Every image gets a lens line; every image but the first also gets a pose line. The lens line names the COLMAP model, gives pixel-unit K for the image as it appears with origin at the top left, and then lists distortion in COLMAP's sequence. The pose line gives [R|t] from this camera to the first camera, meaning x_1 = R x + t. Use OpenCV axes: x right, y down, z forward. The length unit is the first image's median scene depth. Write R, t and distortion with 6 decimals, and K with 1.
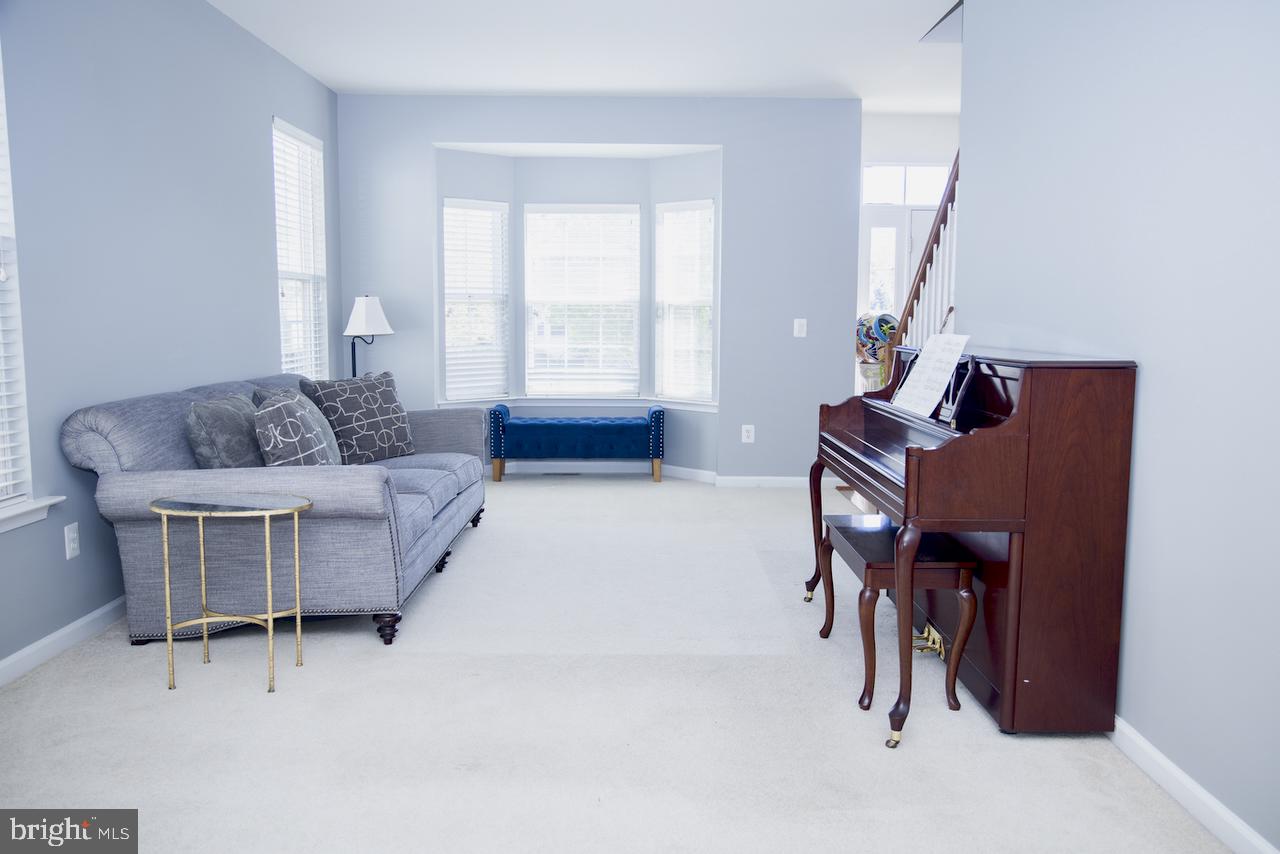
lens RADIAL K [[1023.3, 0, 636.5], [0, 1023.3, 425.2], [0, 0, 1]] dist [0.003067, 0.005698]
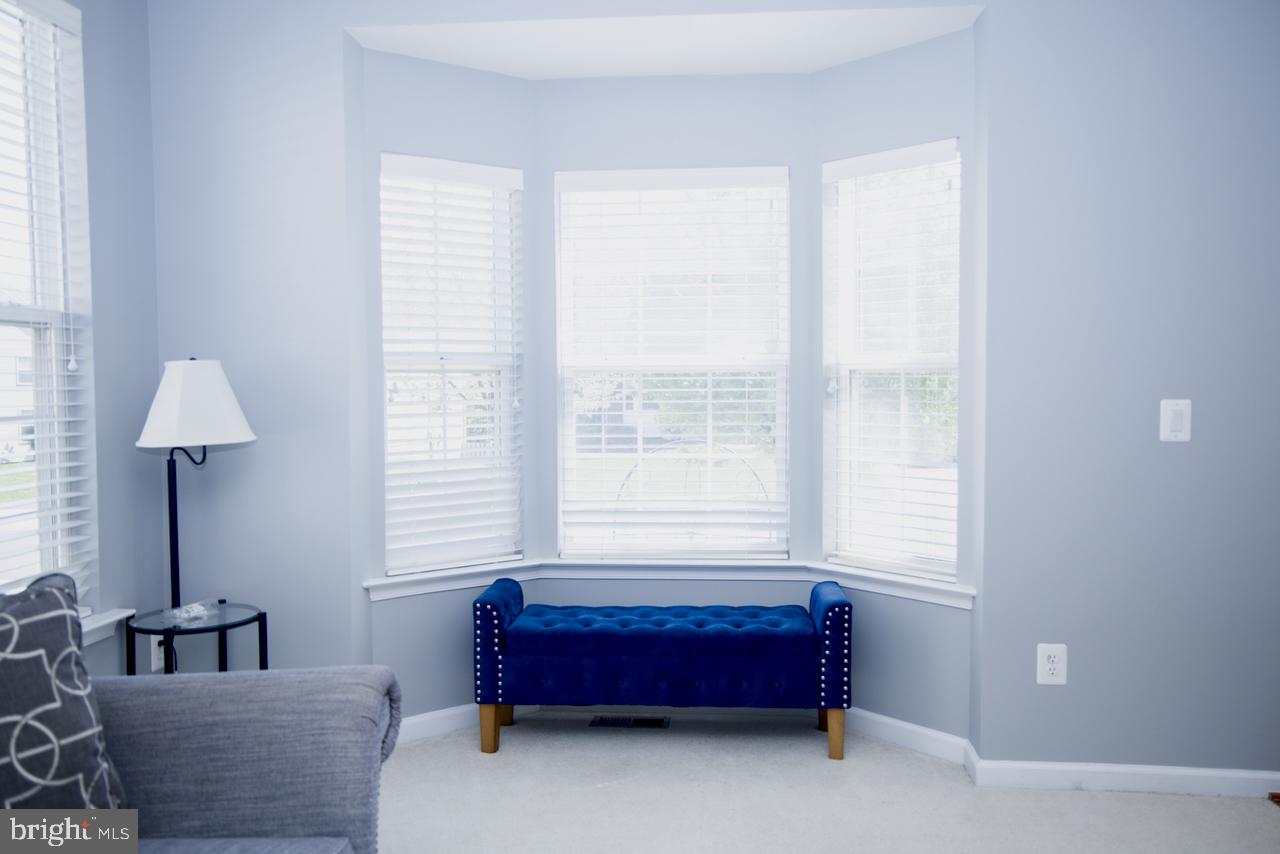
lens RADIAL K [[890.0, 0, 667.7], [0, 890.0, 424.0], [0, 0, 1]] dist [-0.001712, -0.000461]
pose [[0.997330, -0.007353, -0.072662, -0.024908], [0.003050, 0.998244, -0.059152, -0.070021], [0.072969, 0.058772, 0.995601, 0.593543]]
